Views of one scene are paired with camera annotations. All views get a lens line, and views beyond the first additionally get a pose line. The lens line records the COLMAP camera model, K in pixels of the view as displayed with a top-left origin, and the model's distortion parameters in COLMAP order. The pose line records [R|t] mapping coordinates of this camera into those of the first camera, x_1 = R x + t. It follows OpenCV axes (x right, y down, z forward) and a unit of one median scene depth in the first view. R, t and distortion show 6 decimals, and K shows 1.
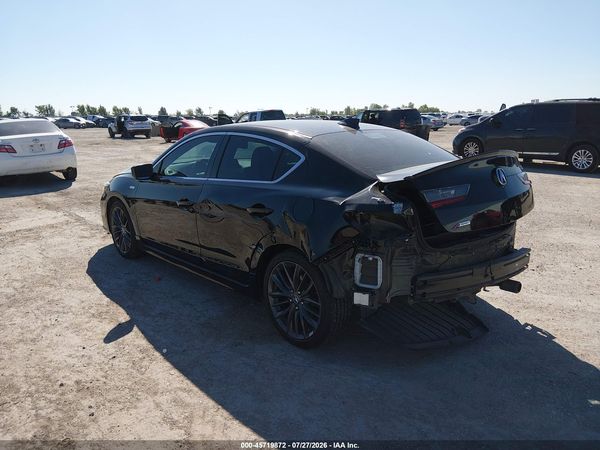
lens RADIAL K [[455.7, 0, 296.4], [0, 455.7, 223.7], [0, 0, 1]] dist [0.068160, -0.125391]
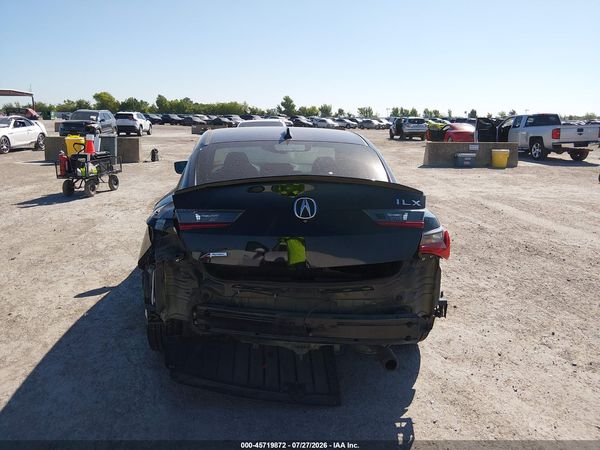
lens RADIAL K [[455.7, 0, 296.4], [0, 455.7, 218.6], [0, 0, 1]] dist [0.068160, -0.125391]
pose [[0.794954, 0.149765, -0.587893, 0.675337], [-0.158817, 0.986630, 0.036589, -0.083347], [0.585513, 0.064281, 0.808110, 0.269699]]
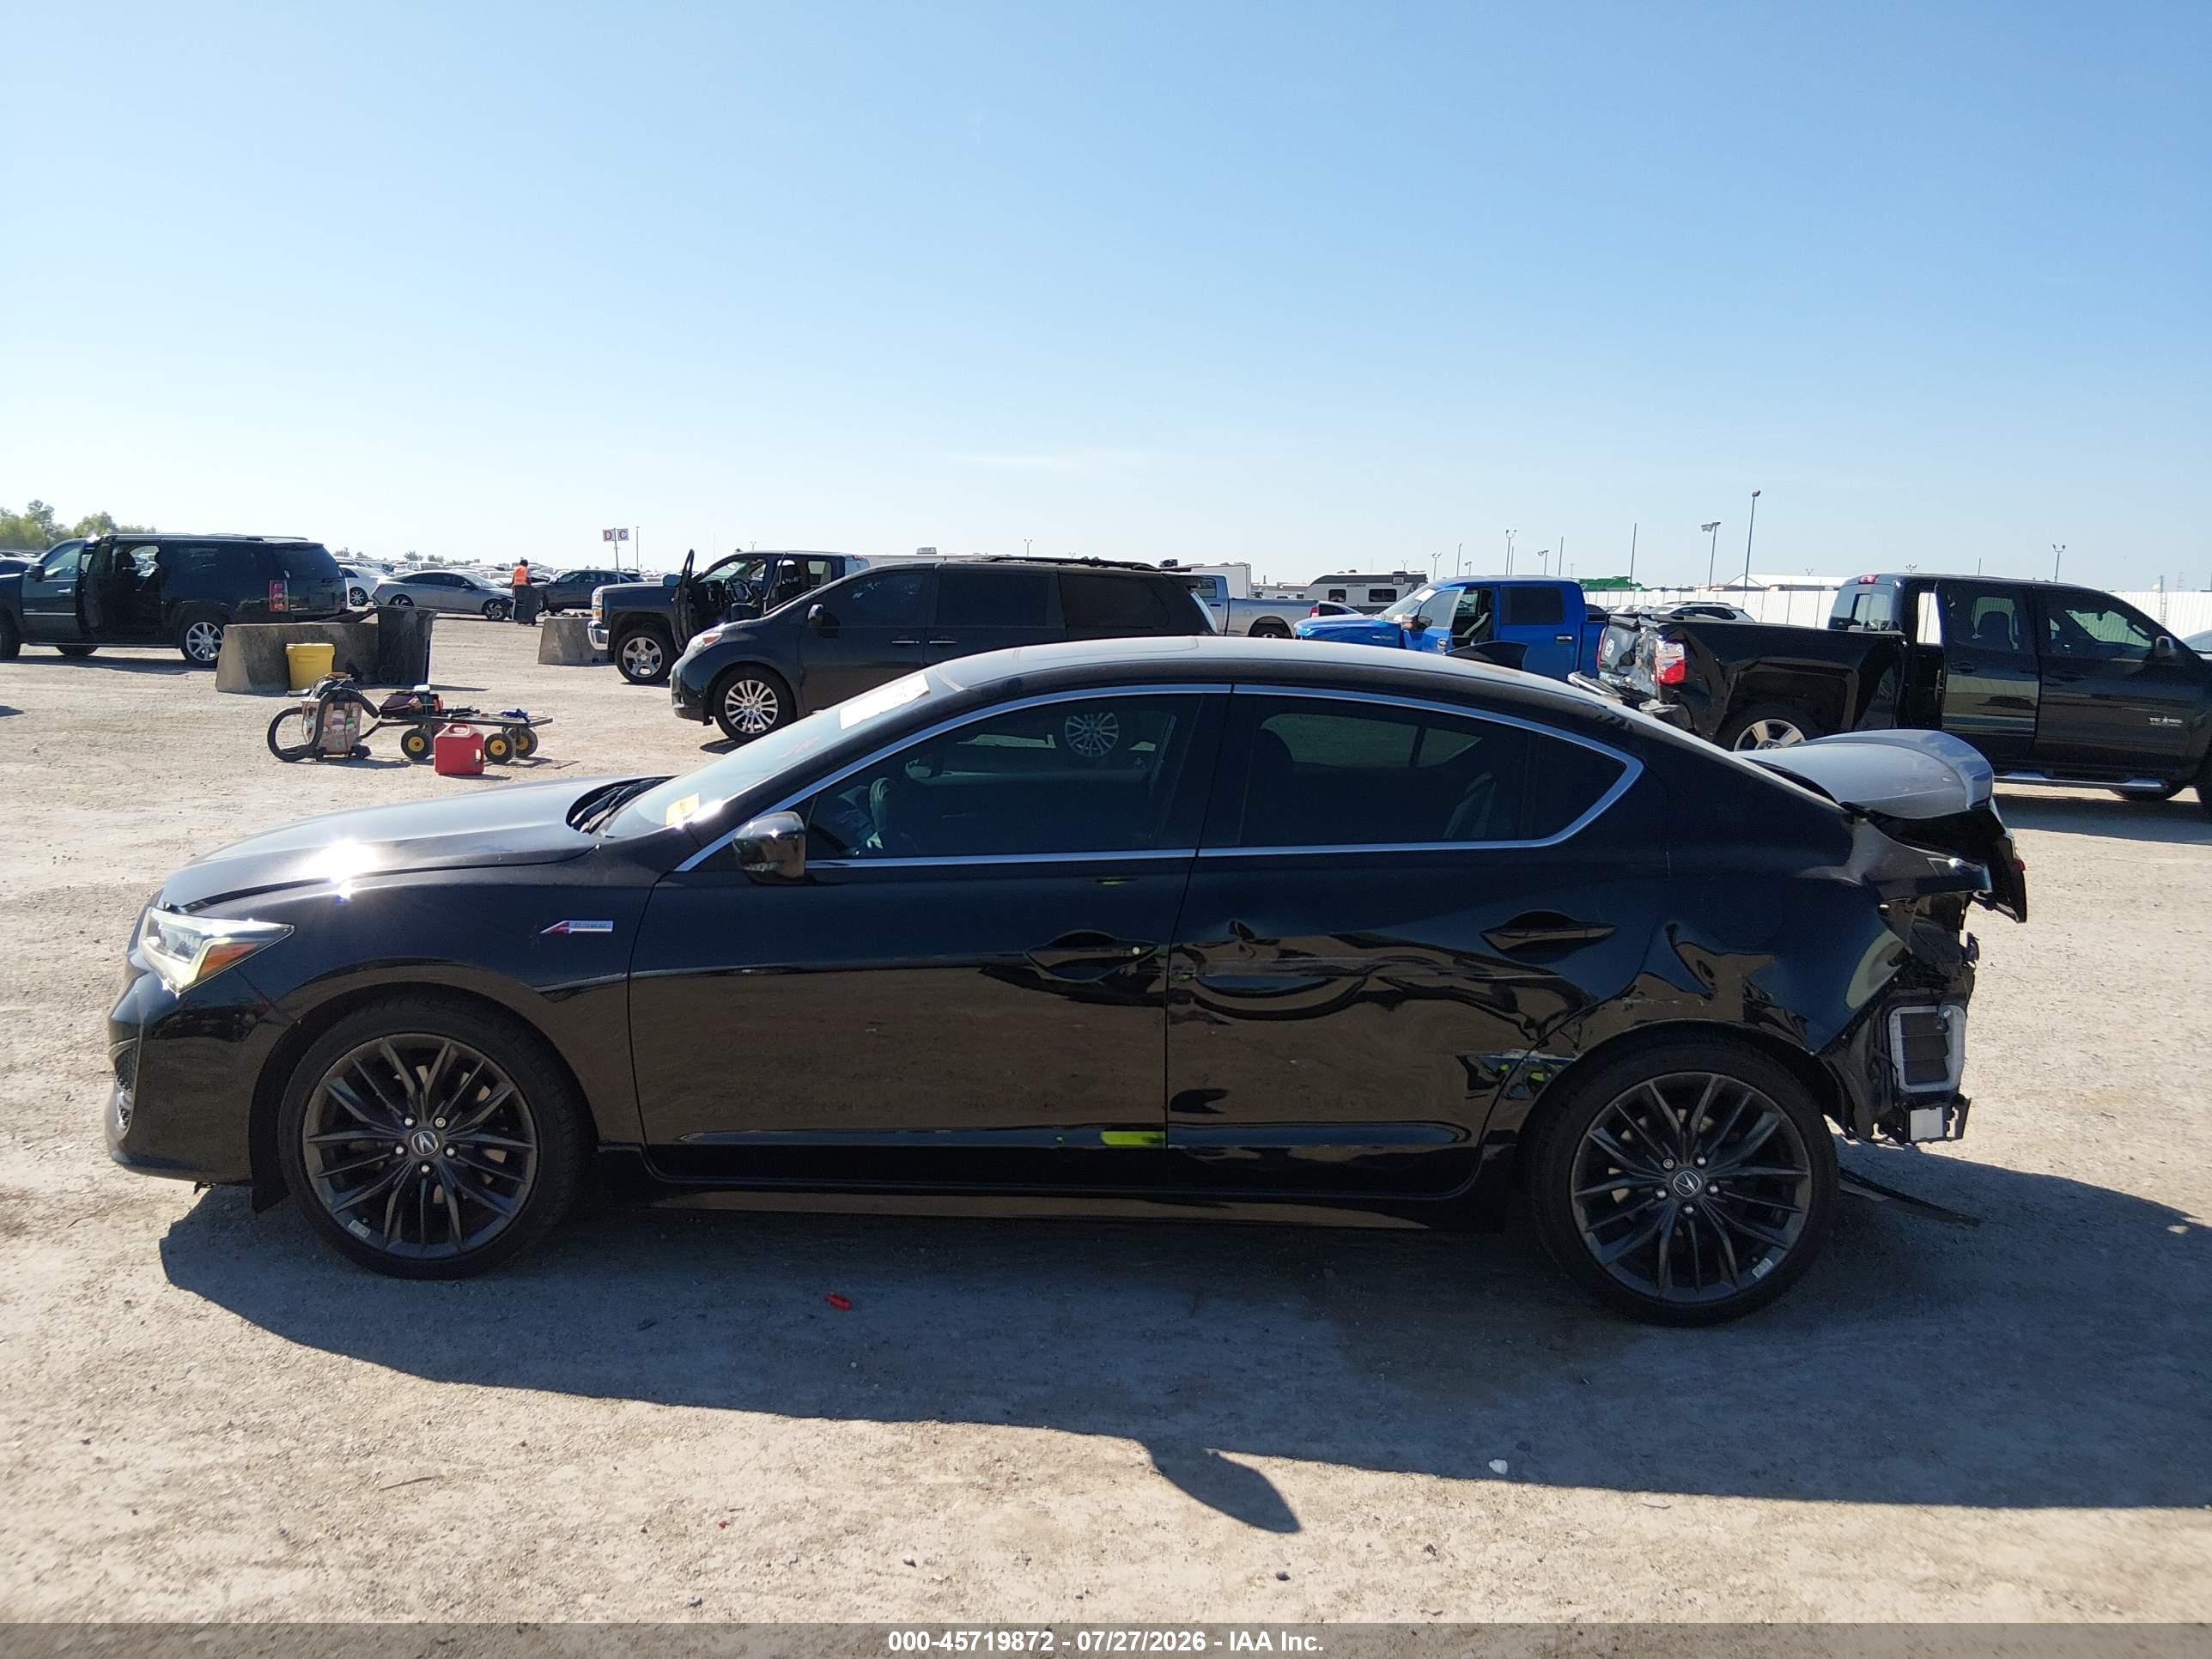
lens RADIAL K [[1679.9, 0, 1098.3], [0, 1679.9, 823.6], [0, 0, 1]] dist [0.068160, -0.125391]
pose [[0.690795, -0.063858, 0.720225, -0.966938], [0.122556, 0.992020, -0.029591, -0.092635], [-0.712588, 0.108709, 0.693109, 0.341442]]
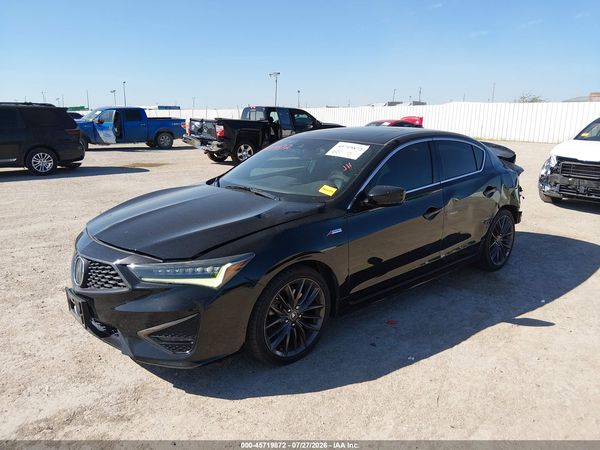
lens RADIAL K [[455.7, 0, 301.9], [0, 455.7, 226.2], [0, 0, 1]] dist [0.068160, -0.125391]
pose [[0.008202, -0.217224, 0.976087, -1.267611], [0.216407, 0.953373, 0.210351, -0.297069], [-0.976269, 0.209507, 0.054828, 1.282876]]
